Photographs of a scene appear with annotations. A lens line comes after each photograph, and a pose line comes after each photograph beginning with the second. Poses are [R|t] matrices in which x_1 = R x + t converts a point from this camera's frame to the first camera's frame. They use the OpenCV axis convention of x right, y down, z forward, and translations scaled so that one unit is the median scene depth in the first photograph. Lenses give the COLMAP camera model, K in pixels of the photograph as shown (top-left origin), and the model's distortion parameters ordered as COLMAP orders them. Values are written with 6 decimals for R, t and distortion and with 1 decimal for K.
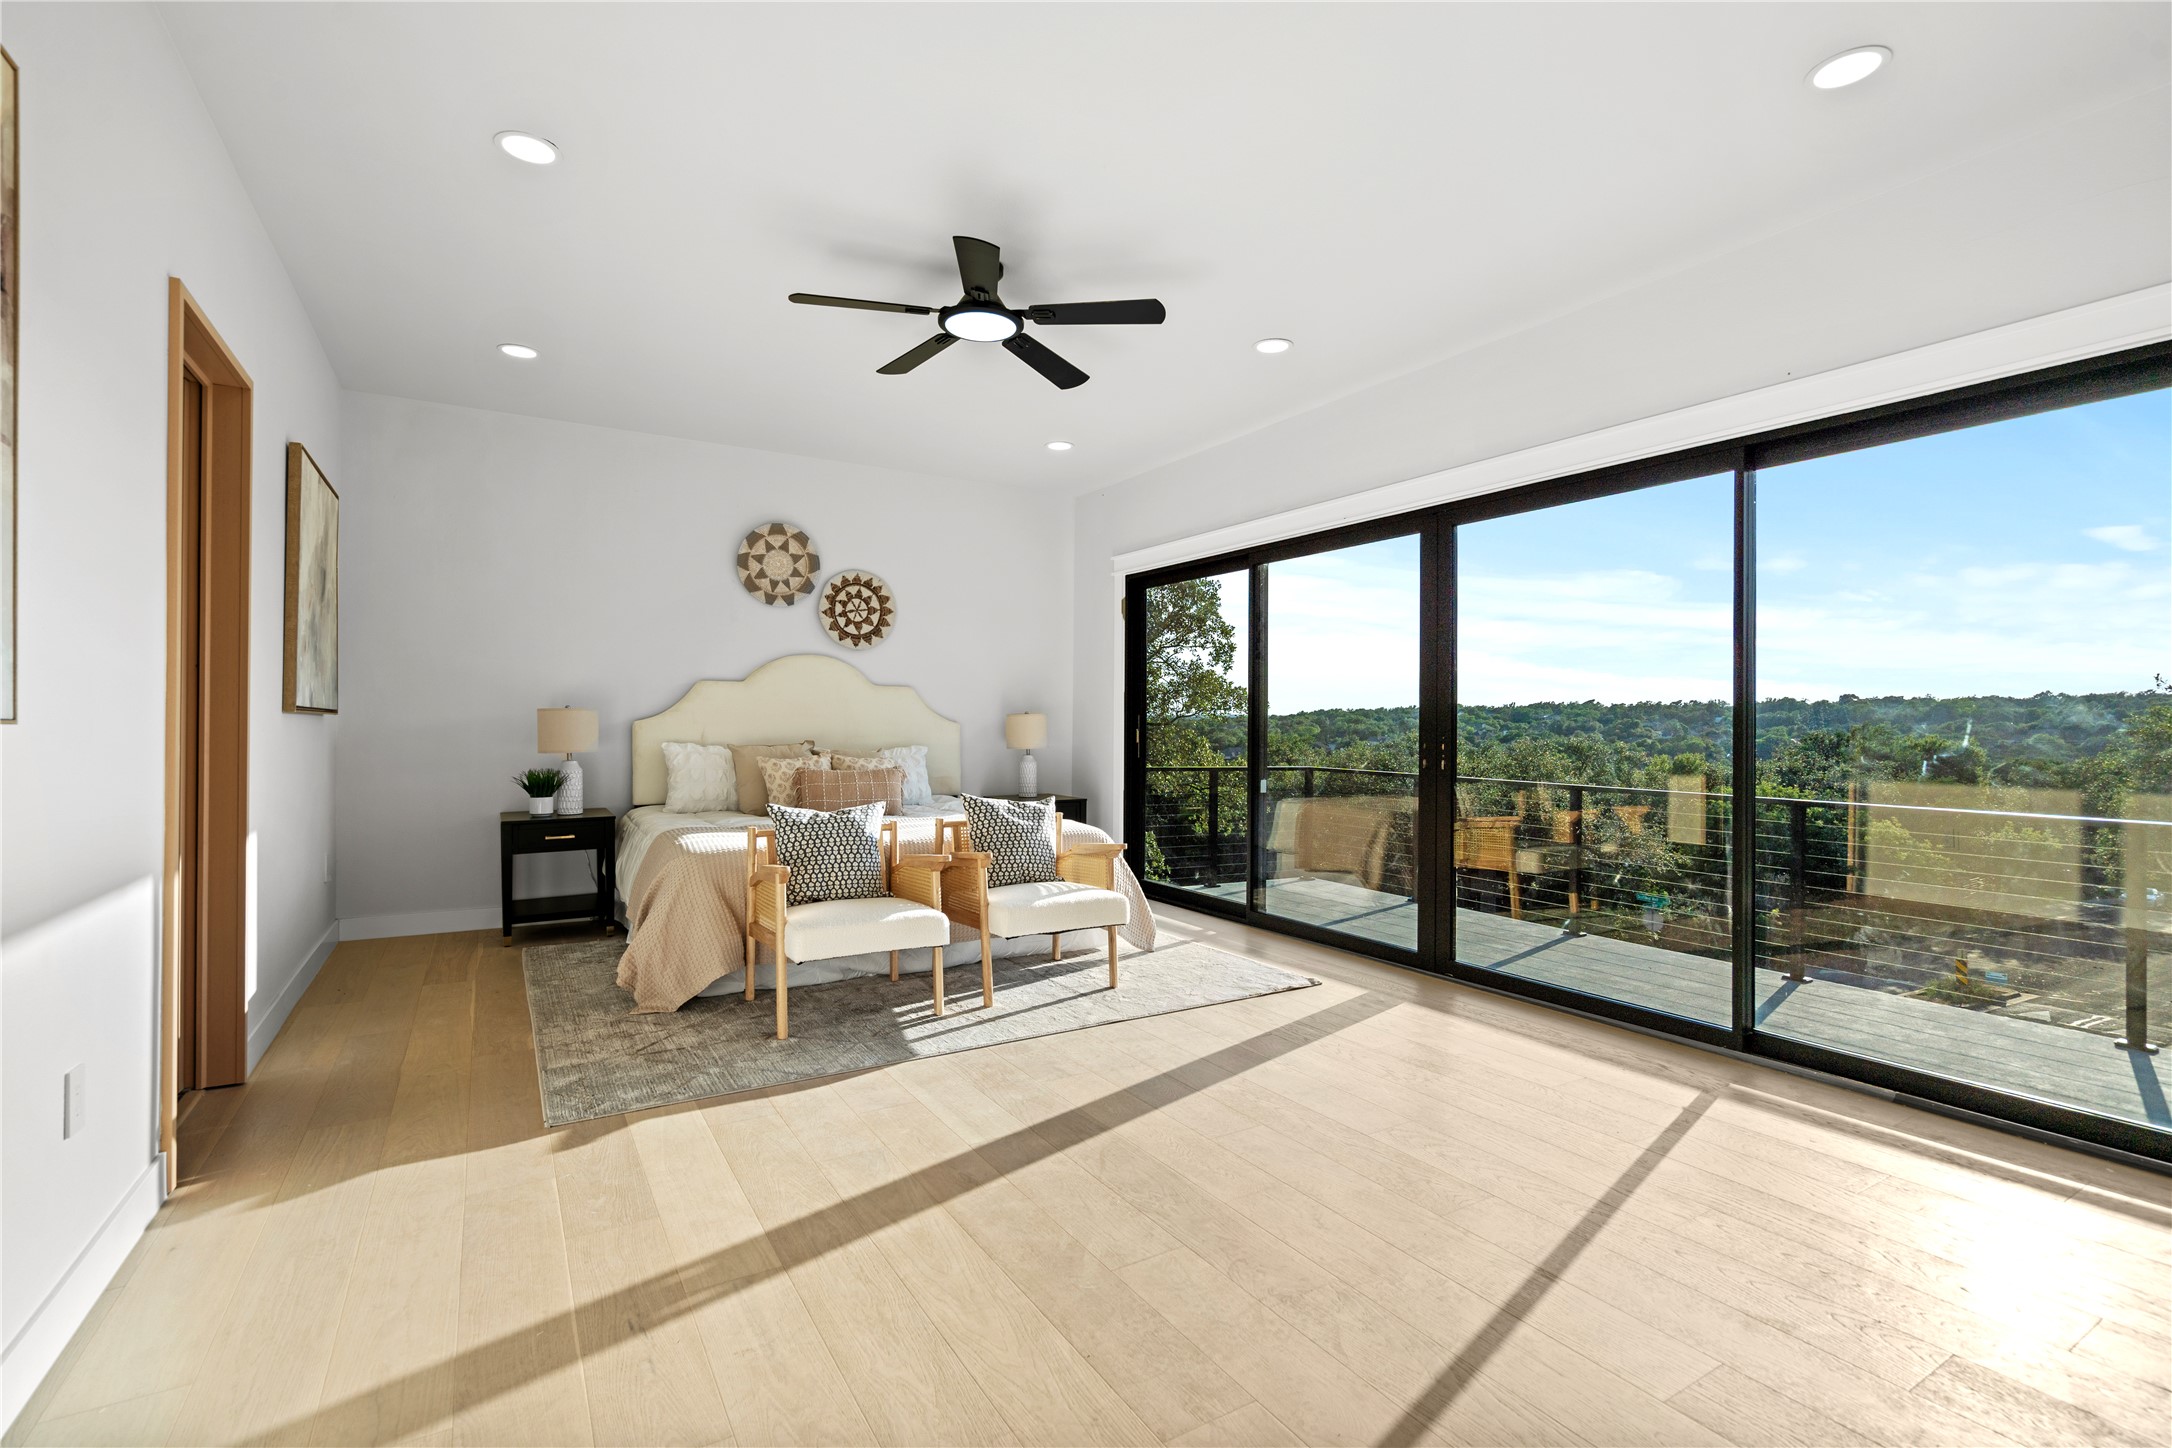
lens RADIAL K [[984.3, 0, 1083.7], [0, 984.3, 722.9], [0, 0, 1]] dist [-0.001986, 0.000897]
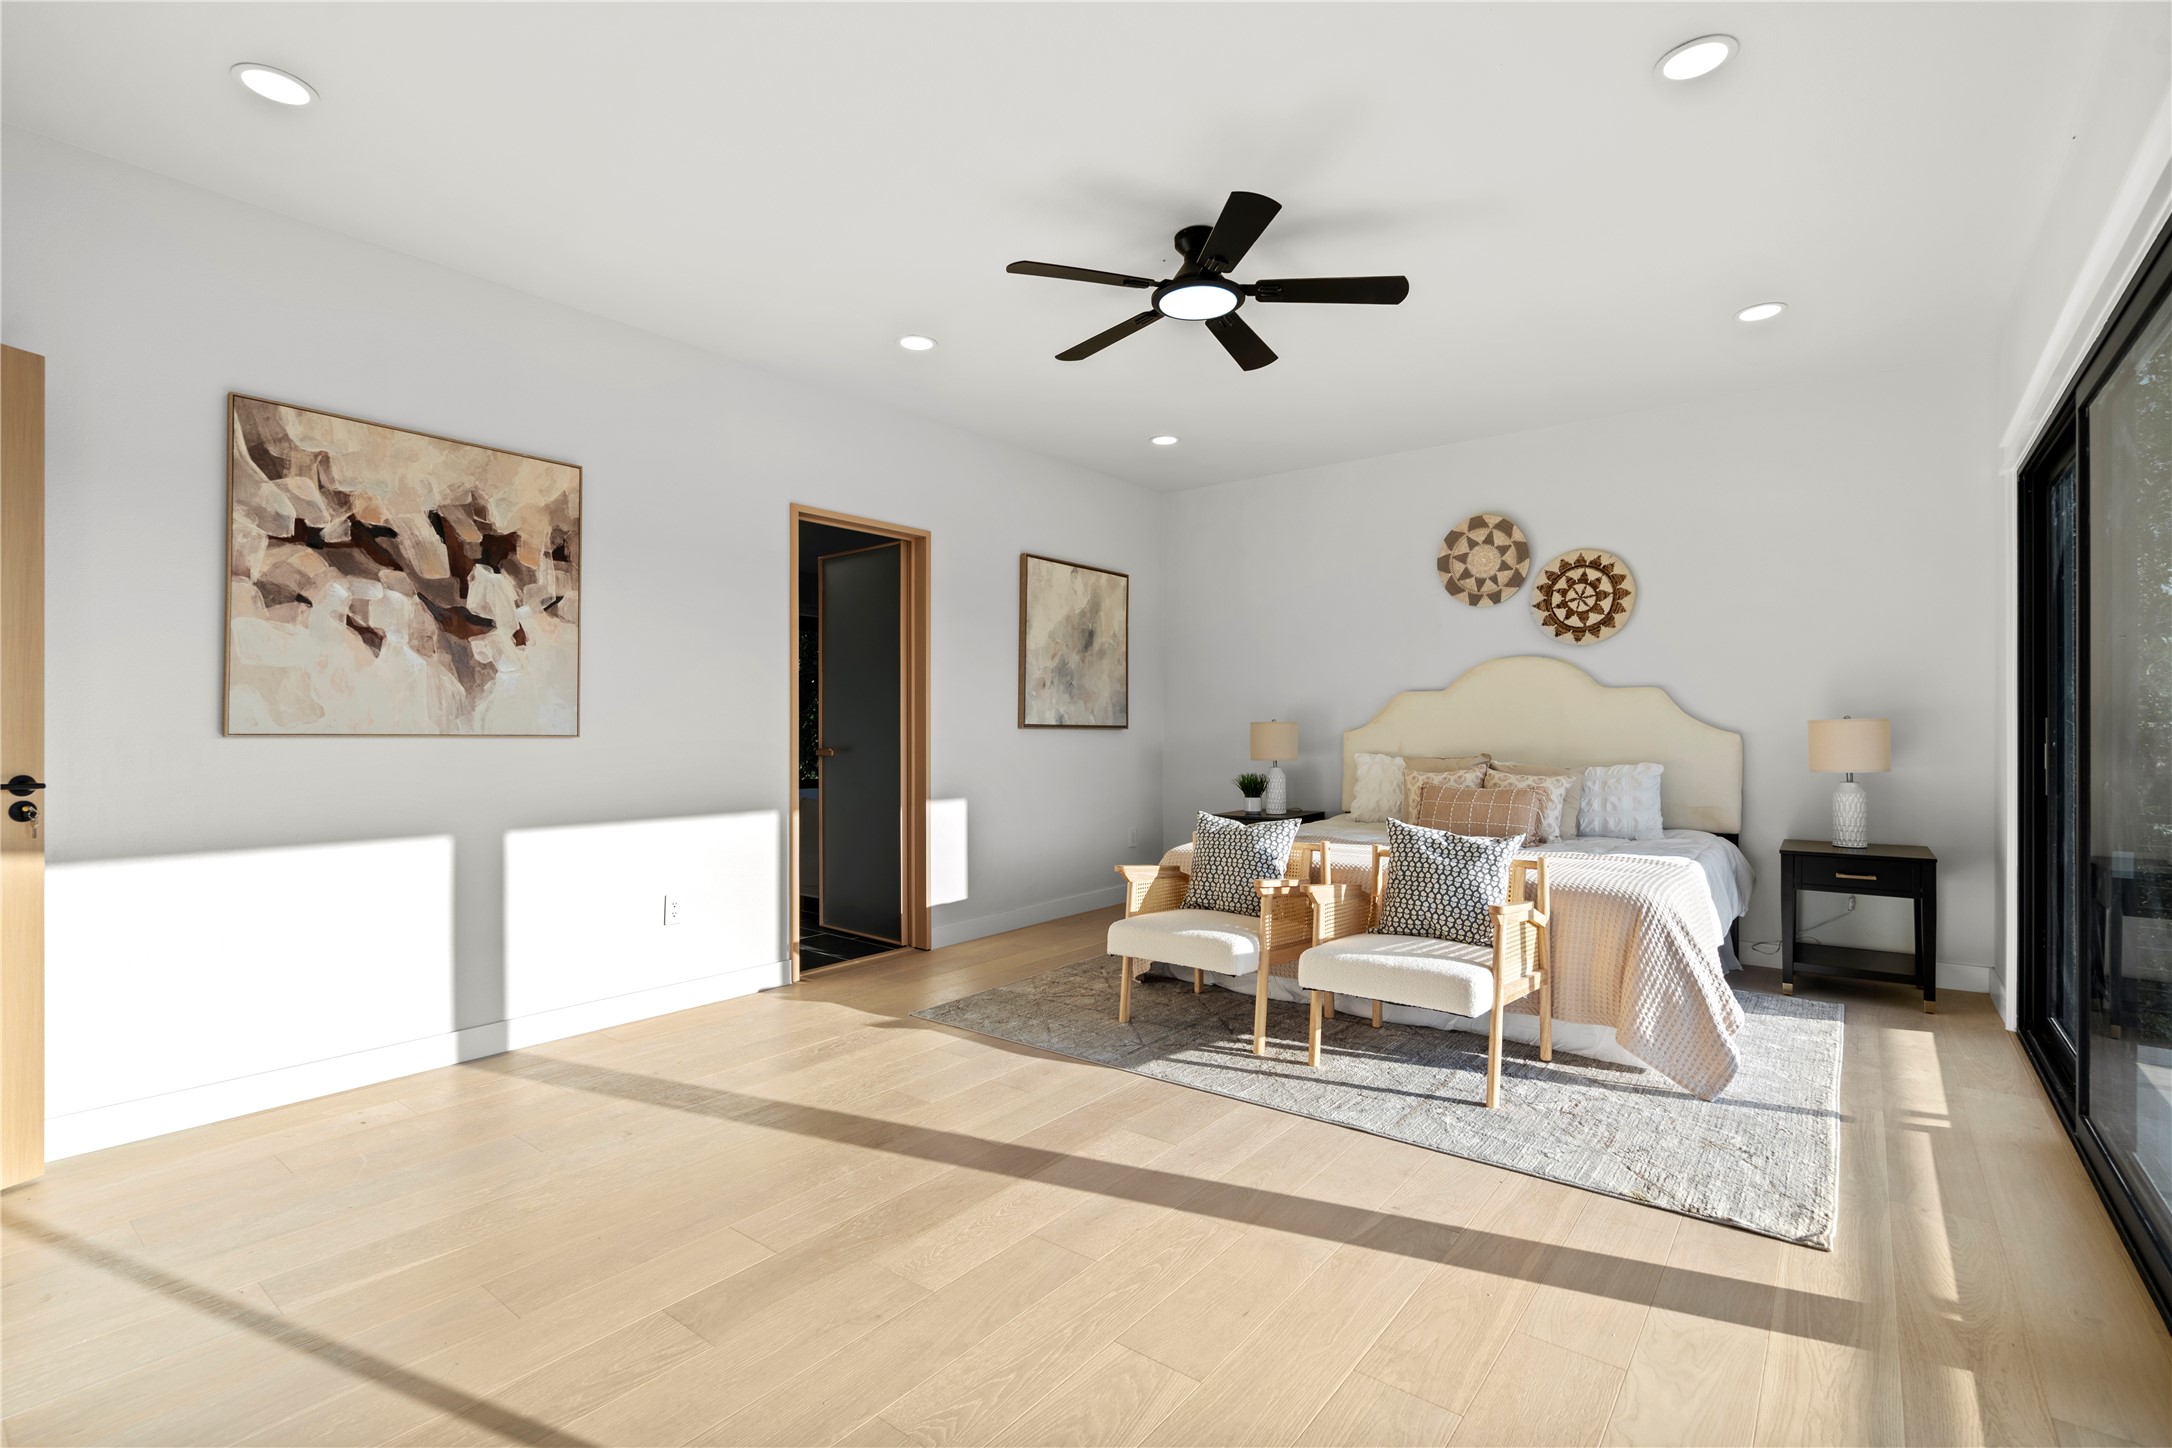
lens RADIAL K [[984.3, 0, 1083.7], [0, 984.3, 722.9], [0, 0, 1]] dist [-0.001986, 0.000897]
pose [[0.358019, -0.012411, -0.933632, 0.410845], [0.001496, 0.999918, -0.012719, 0.000793], [0.933713, 0.003156, 0.358008, 0.328779]]
